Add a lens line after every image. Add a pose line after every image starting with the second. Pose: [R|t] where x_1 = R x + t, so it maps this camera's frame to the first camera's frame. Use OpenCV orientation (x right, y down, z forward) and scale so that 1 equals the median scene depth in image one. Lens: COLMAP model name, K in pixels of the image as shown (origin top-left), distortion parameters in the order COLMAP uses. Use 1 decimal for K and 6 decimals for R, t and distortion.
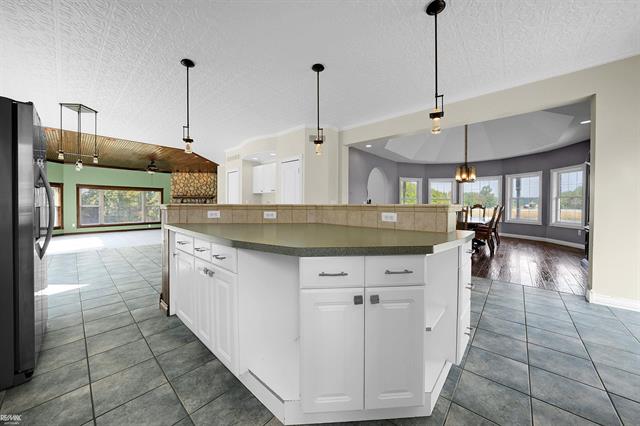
lens RADIAL K [[228.6, 0, 320.5], [0, 228.6, 203.9], [0, 0, 1]] dist [-0.015519, 0.000416]
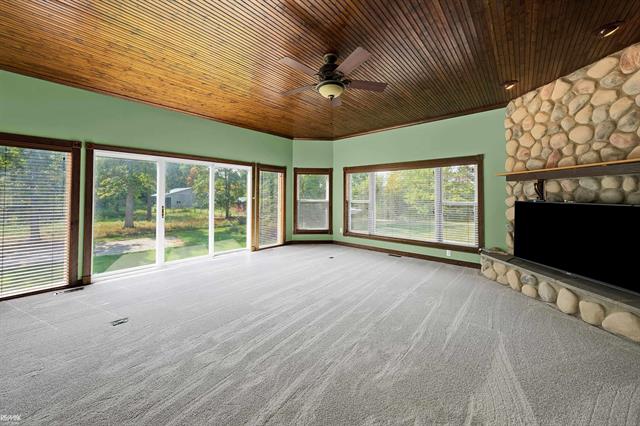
lens RADIAL K [[228.6, 0, 315.5], [0, 228.6, 191.7], [0, 0, 1]] dist [-0.015519, 0.000416]
pose [[0.000268, -0.023530, -0.999723, -0.421700], [-0.001850, 0.999721, -0.023530, -0.002153], [0.999998, 0.001856, 0.000224, 0.910872]]
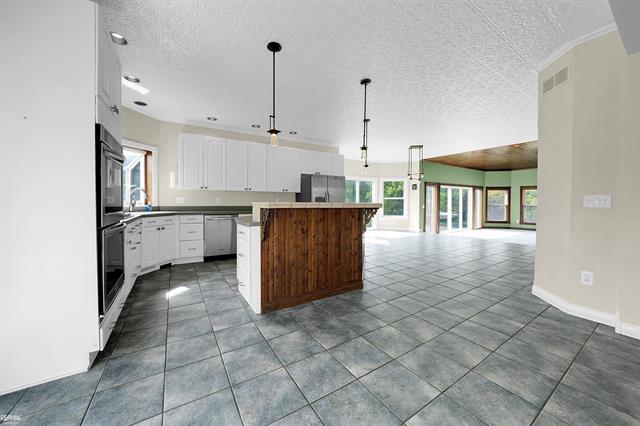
lens RADIAL K [[228.6, 0, 316.8], [0, 228.6, 206.2], [0, 0, 1]] dist [-0.015519, 0.000416]
pose [[-0.287657, 0.017959, -0.957565, 0.334854], [-0.006020, 0.999771, 0.020559, -0.002189], [0.957715, 0.011678, -0.287482, 0.324984]]
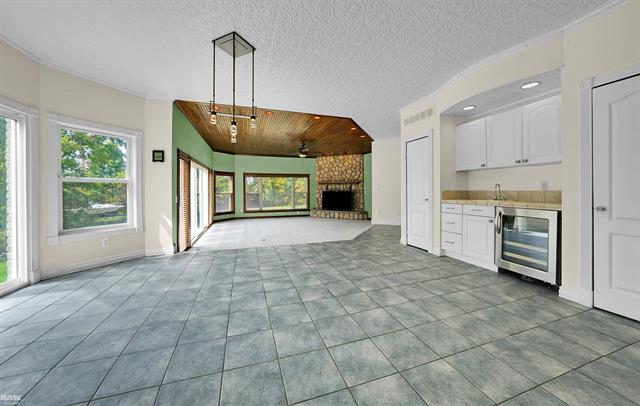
lens RADIAL K [[227.7, 0, 312.9], [0, 227.7, 188.8], [0, 0, 1]] dist [-0.010917, 0.001562]
pose [[0.854142, -0.009256, -0.519958, -0.225652], [0.006888, 0.999955, -0.006486, -0.000311], [0.519995, 0.001958, 0.854167, 0.233058]]
